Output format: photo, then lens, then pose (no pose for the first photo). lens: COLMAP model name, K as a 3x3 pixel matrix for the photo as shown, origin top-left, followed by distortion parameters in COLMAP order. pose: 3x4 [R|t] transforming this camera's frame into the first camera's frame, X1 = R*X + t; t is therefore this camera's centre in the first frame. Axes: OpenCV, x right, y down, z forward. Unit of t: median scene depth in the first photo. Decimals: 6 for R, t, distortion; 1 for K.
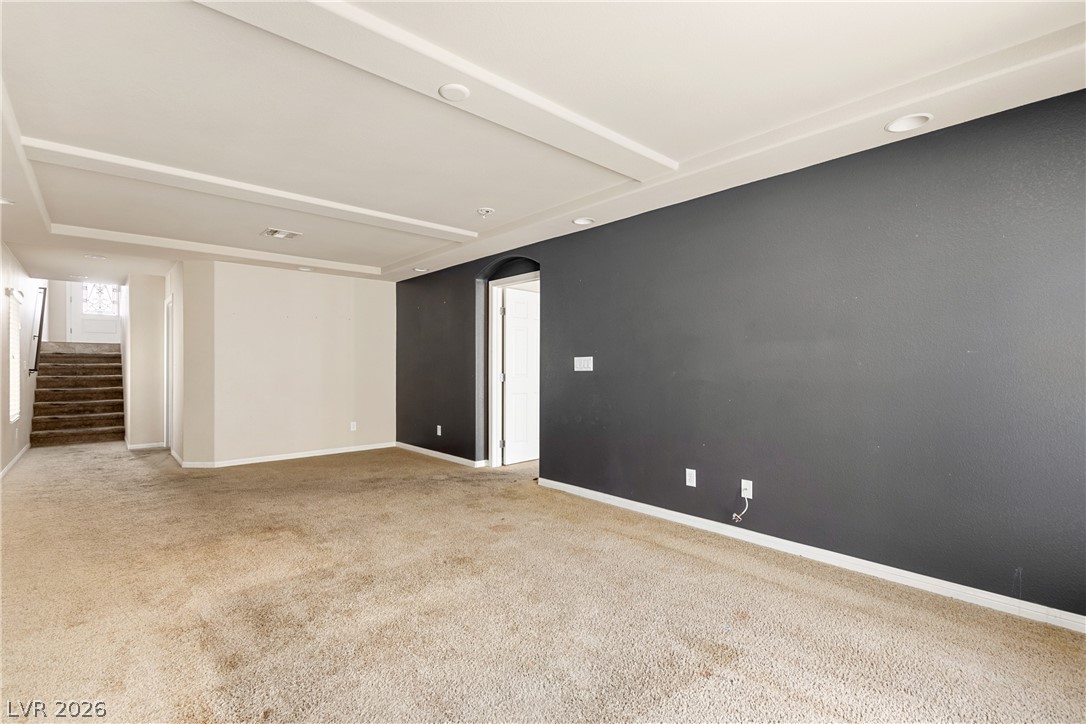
lens RADIAL K [[502.9, 0, 538.0], [0, 502.9, 363.2], [0, 0, 1]] dist [0.012681, -0.005203]
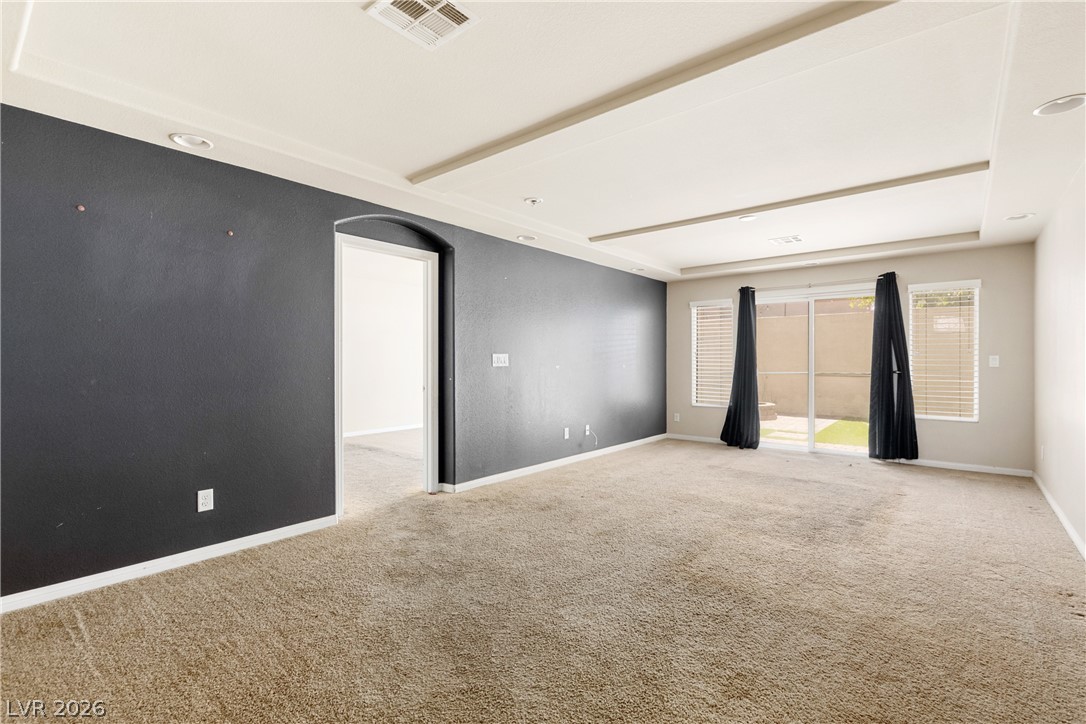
lens RADIAL K [[502.9, 0, 535.6], [0, 502.9, 359.7], [0, 0, 1]] dist [0.012681, -0.005203]
pose [[-0.137700, -0.019467, 0.990283, -1.027615], [-0.001913, 0.999810, 0.019388, -0.021341], [-0.990472, 0.000776, -0.137711, 1.092858]]
